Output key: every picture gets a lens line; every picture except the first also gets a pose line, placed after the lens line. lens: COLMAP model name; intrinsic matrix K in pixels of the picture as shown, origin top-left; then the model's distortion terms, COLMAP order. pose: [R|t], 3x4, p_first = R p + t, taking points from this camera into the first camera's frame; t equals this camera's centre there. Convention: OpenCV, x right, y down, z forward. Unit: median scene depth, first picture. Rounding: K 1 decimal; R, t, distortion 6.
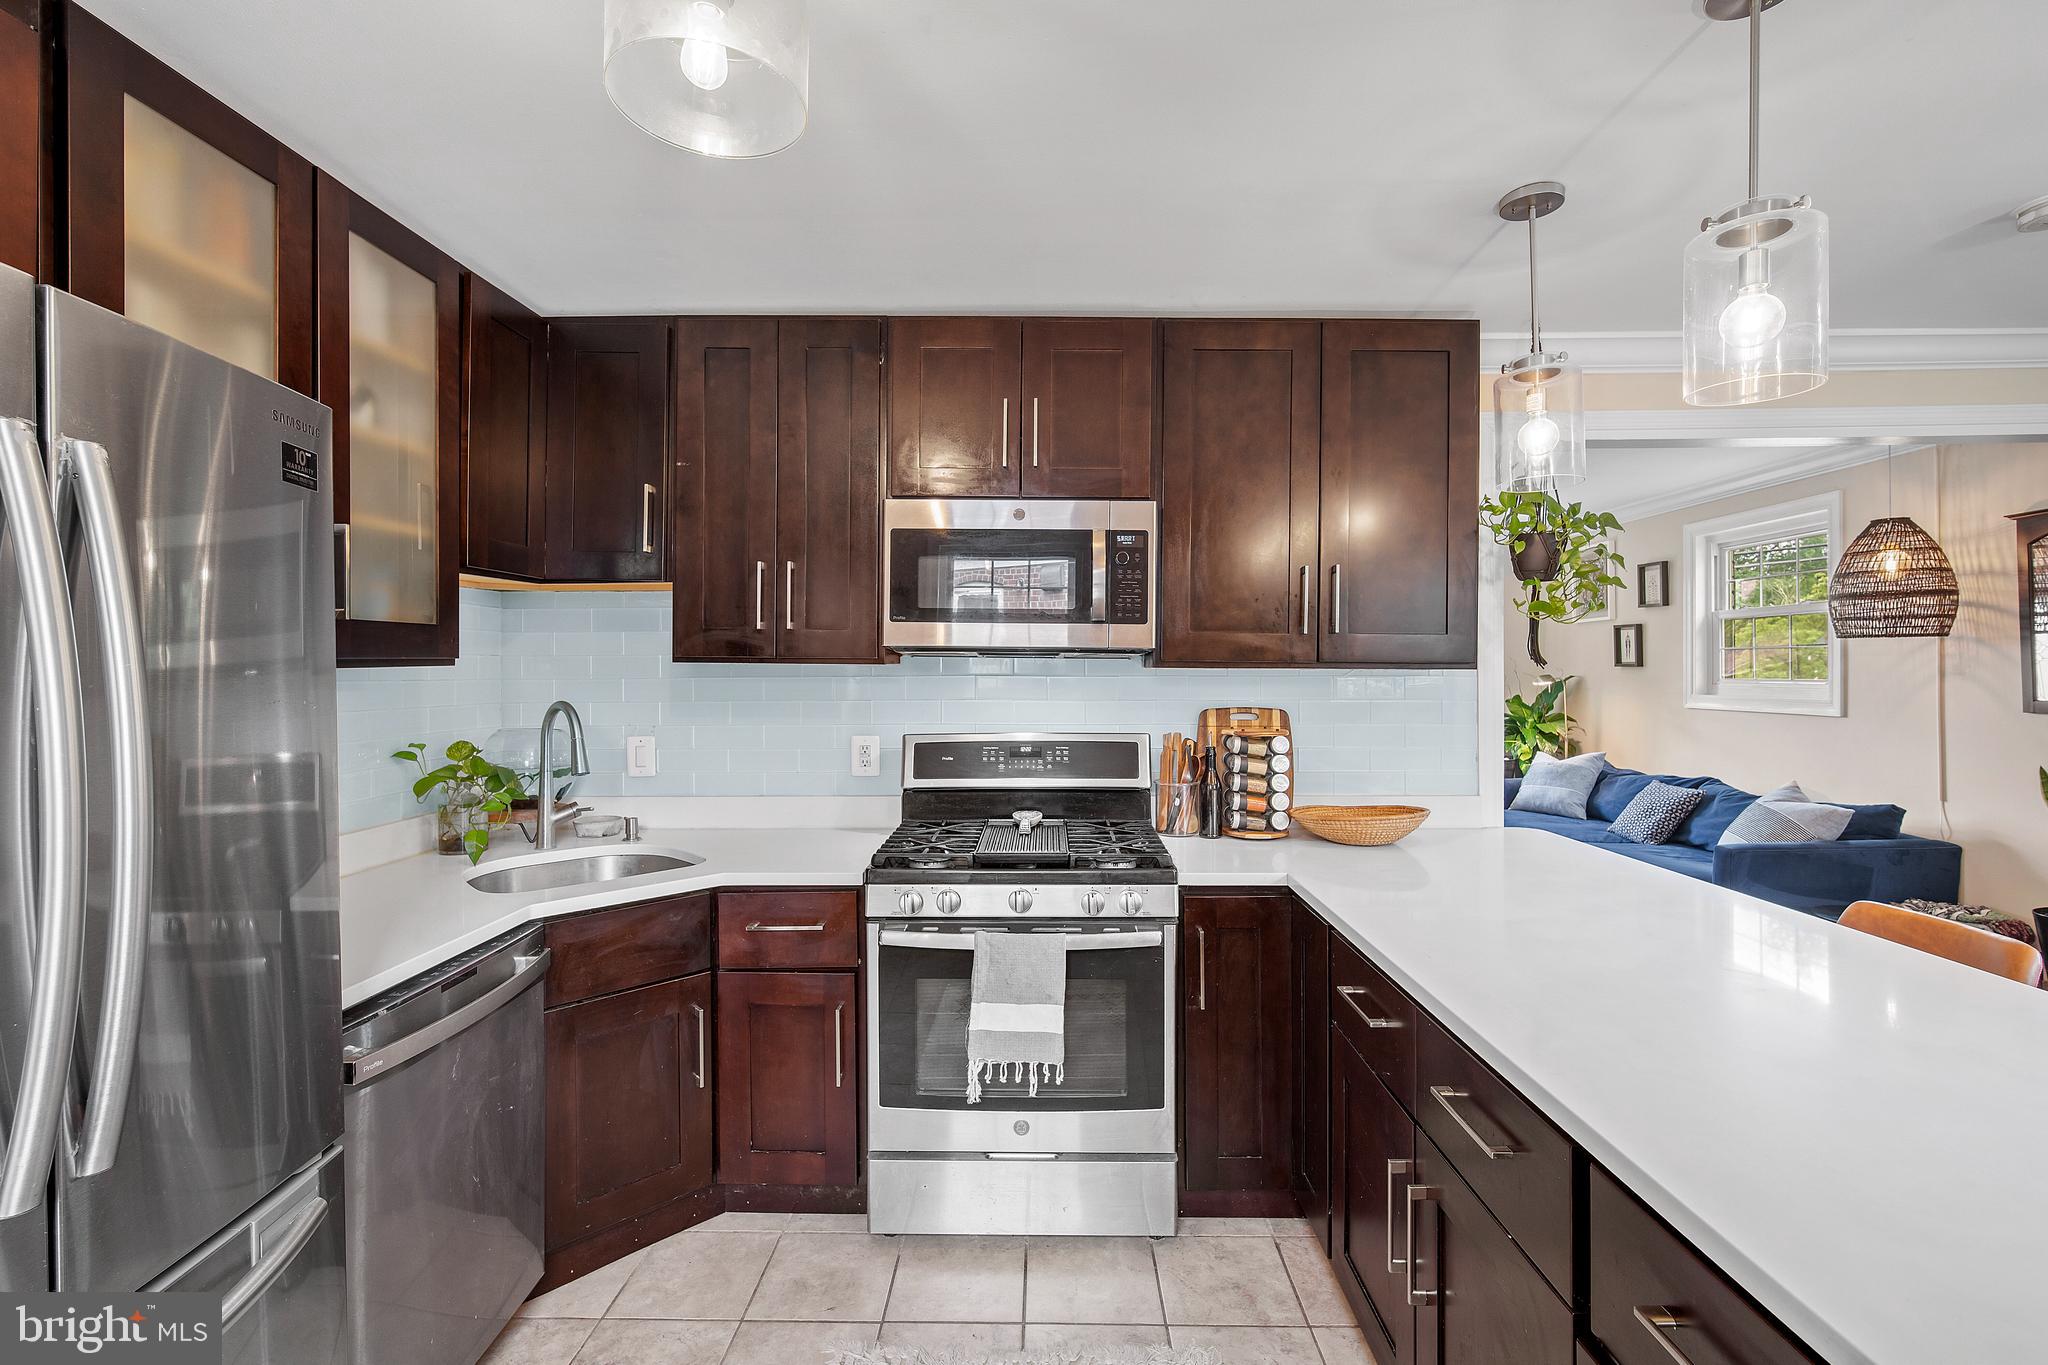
lens RADIAL K [[891.3, 0, 1025.1], [0, 891.3, 675.4], [0, 0, 1]] dist [-0.003040, -0.000228]
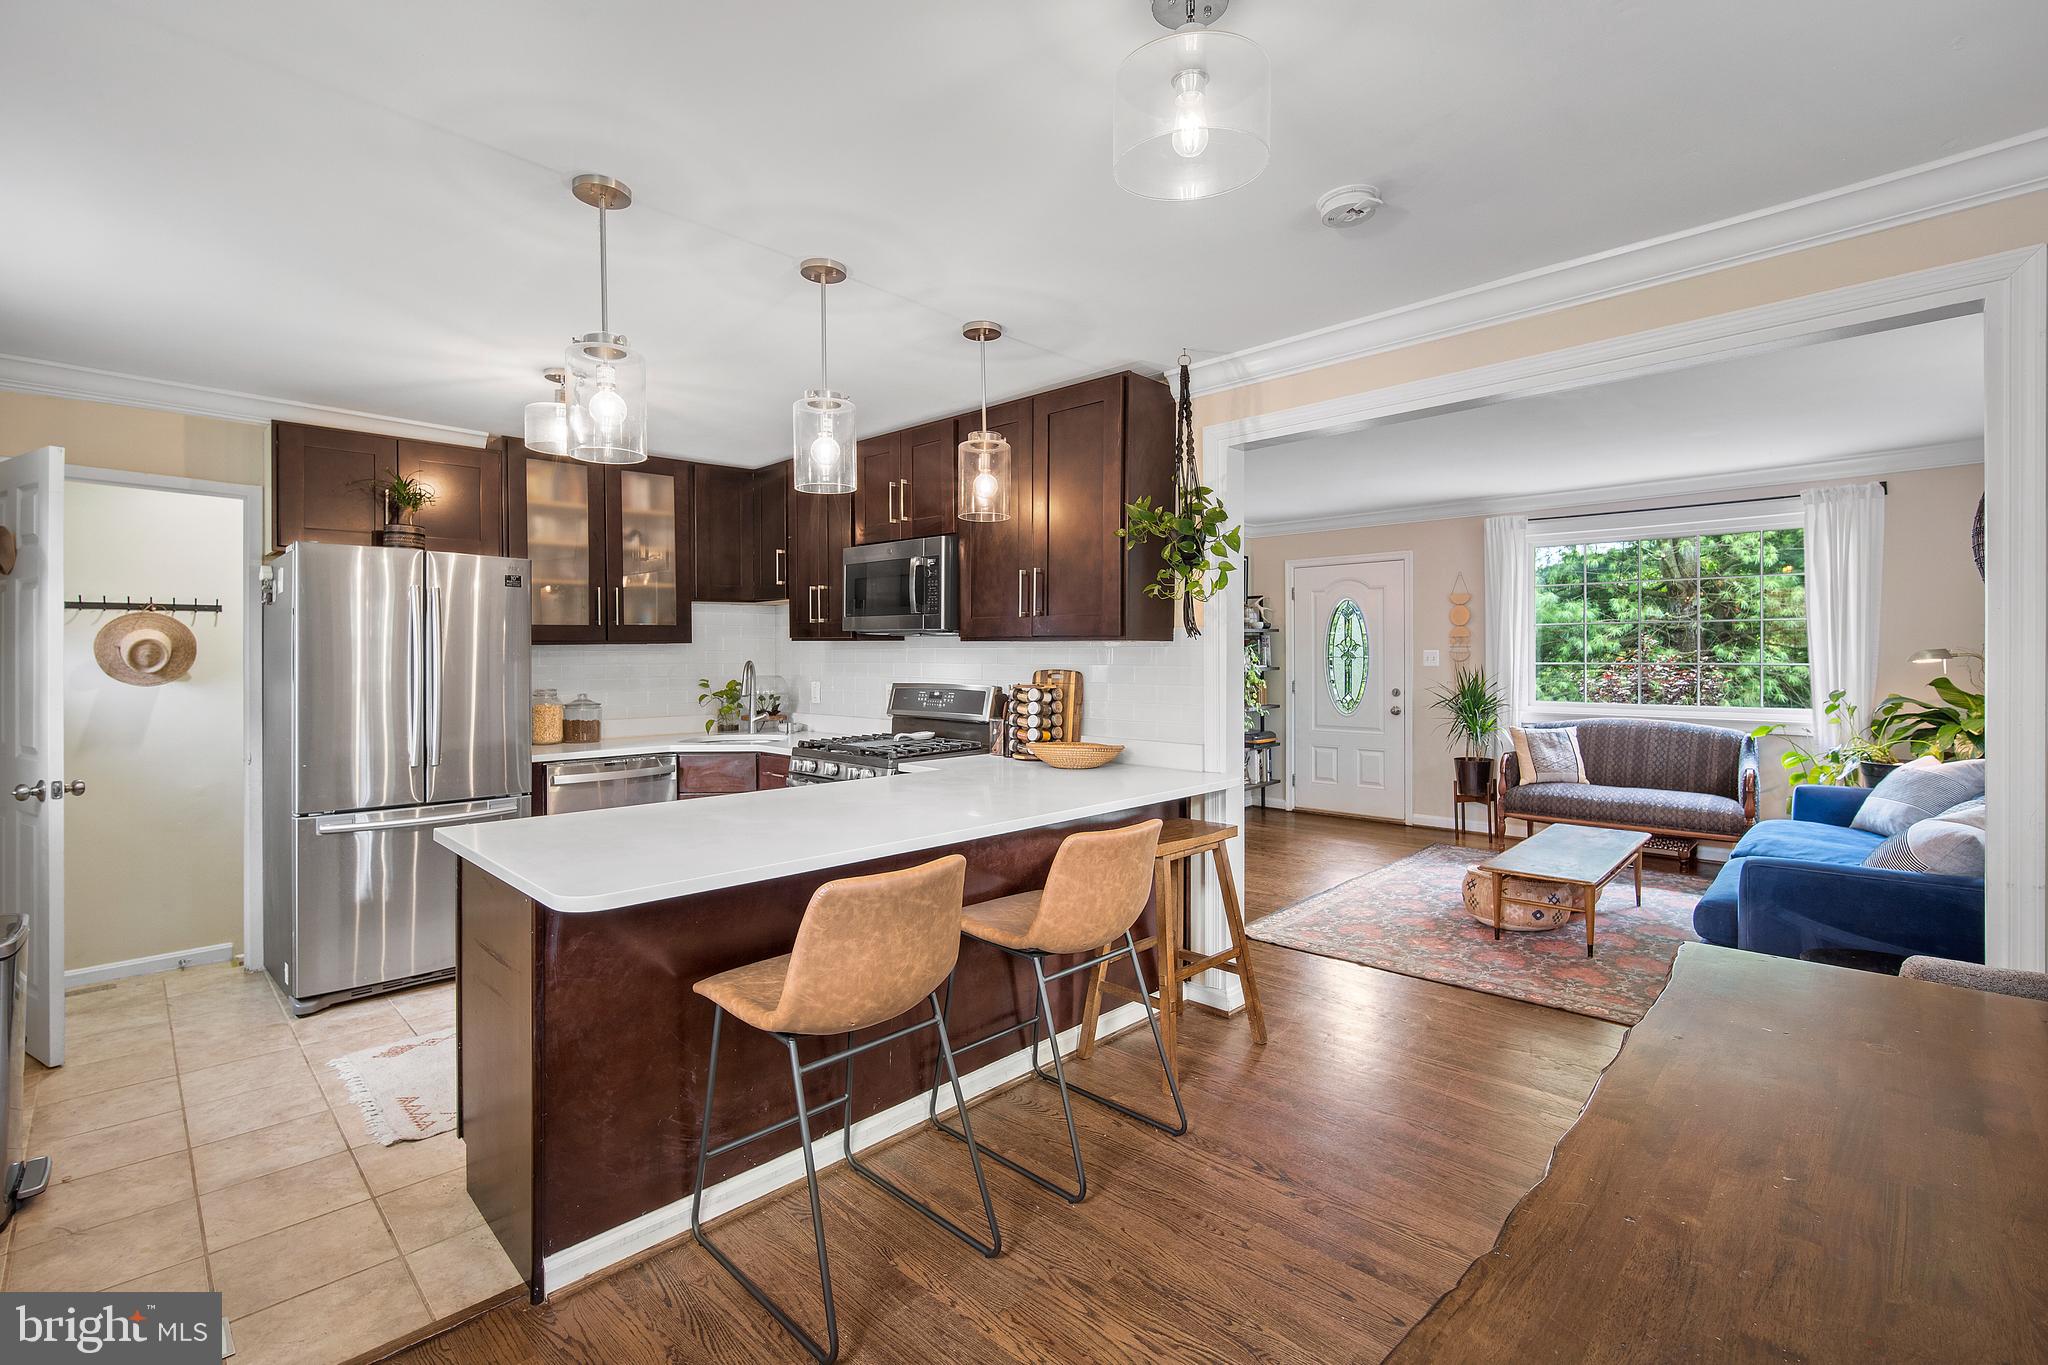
lens RADIAL K [[895.6, 0, 1022.8], [0, 895.6, 656.2], [0, 0, 1]] dist [-0.002210, -0.000044]
pose [[0.732813, 0.003207, -0.680423, 1.220030], [-0.003378, 0.999994, 0.001075, 0.014449], [0.680422, 0.001511, 0.732819, -0.061863]]
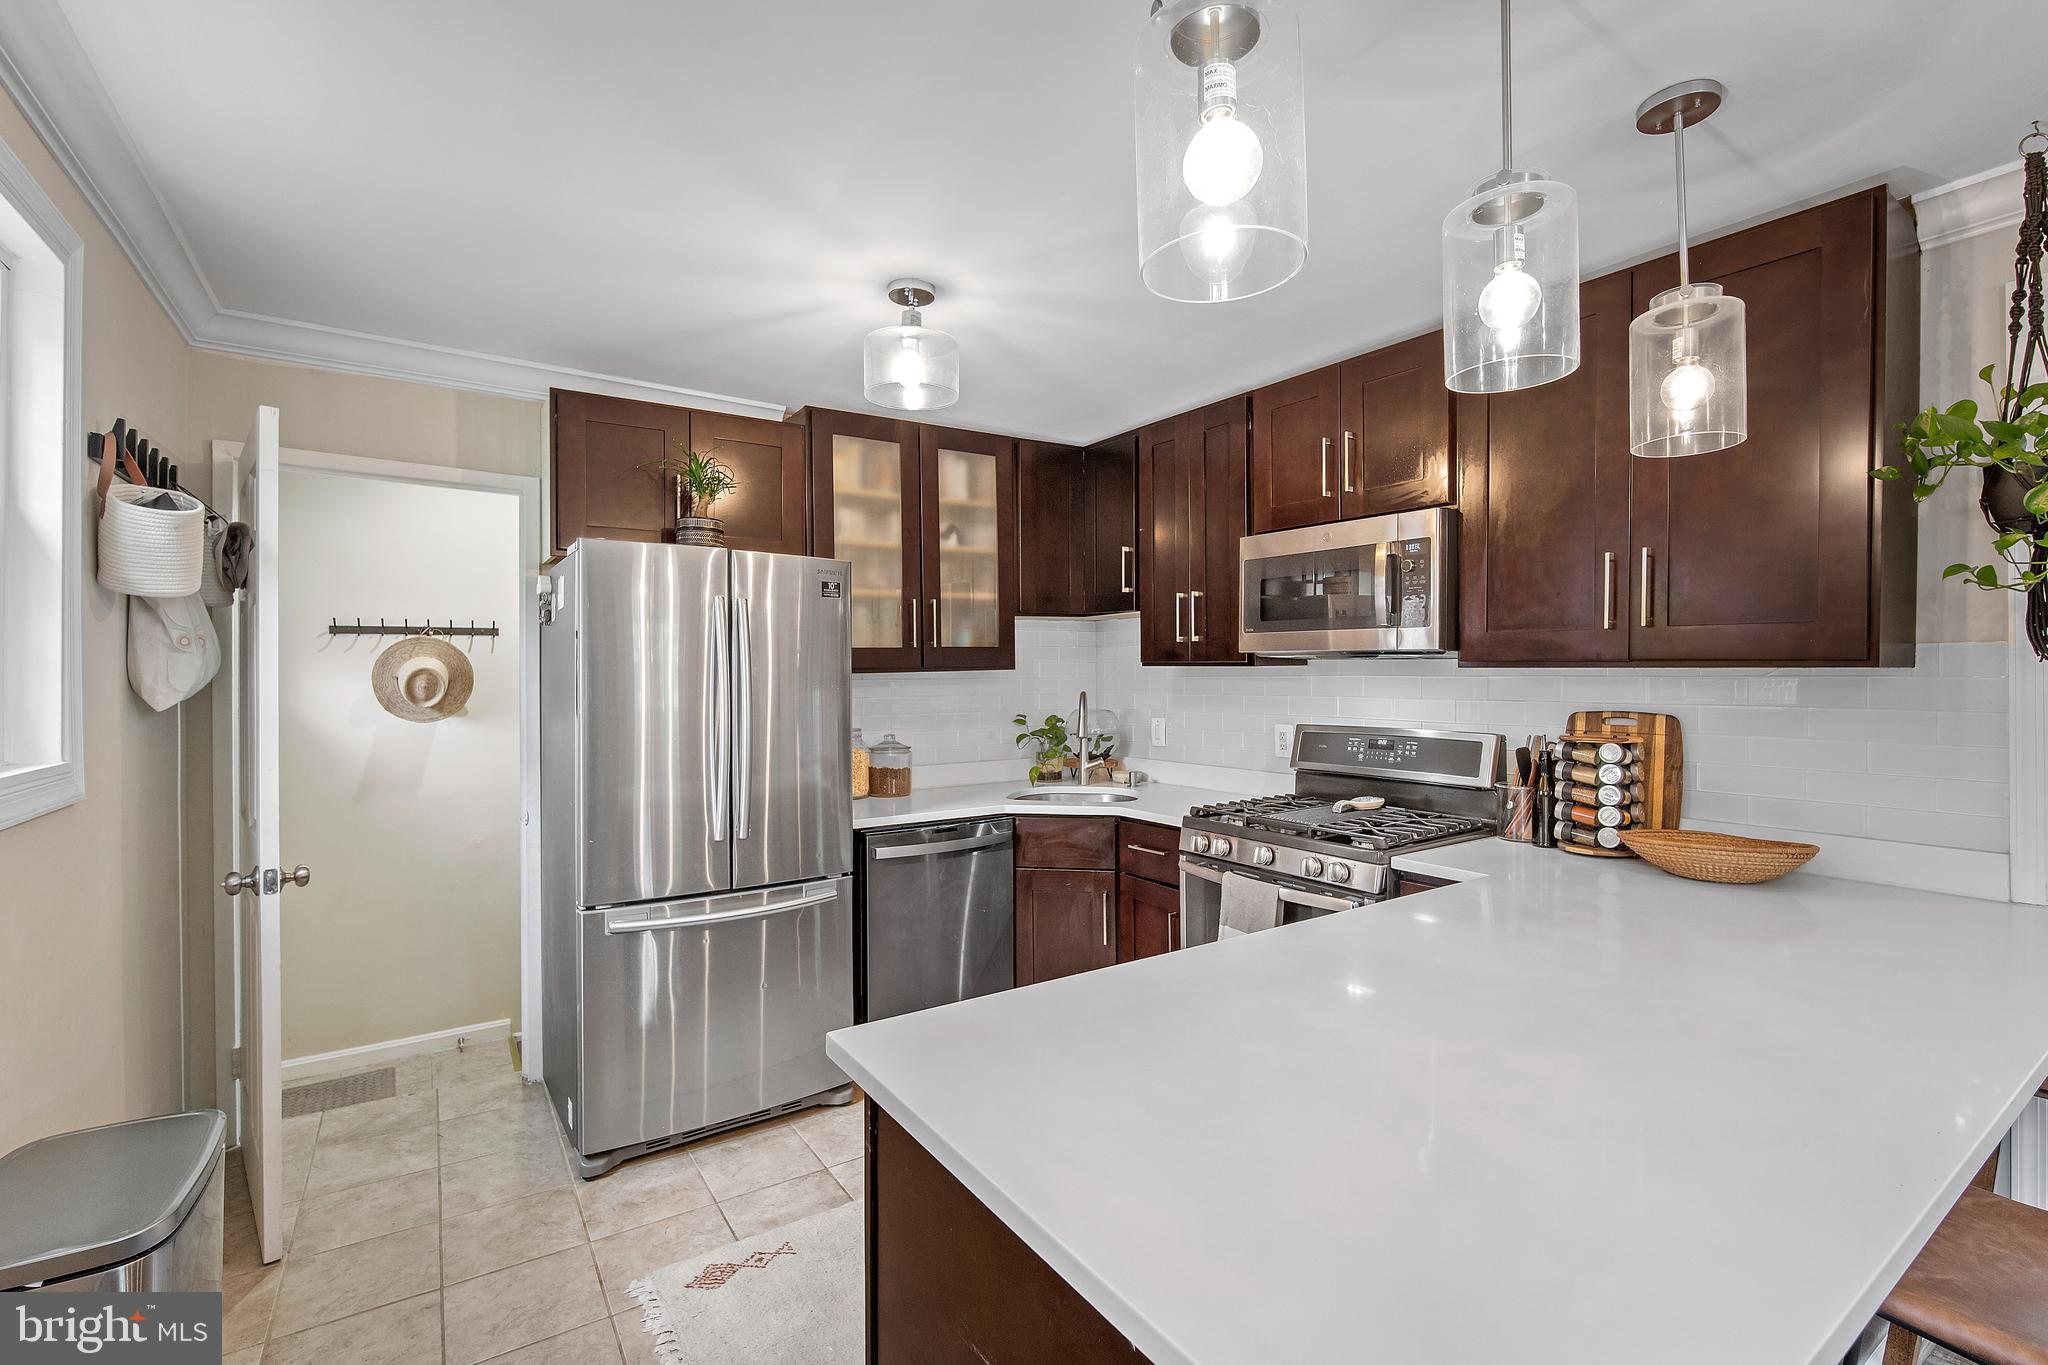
lens RADIAL K [[900.8, 0, 1025.4], [0, 900.8, 678.1], [0, 0, 1]] dist [-0.008524, 0.000249]
pose [[0.576716, 0.004178, -0.816934, 0.665977], [-0.001200, 0.999990, 0.004267, -0.000425], [0.816944, -0.001481, 0.576715, 0.001249]]
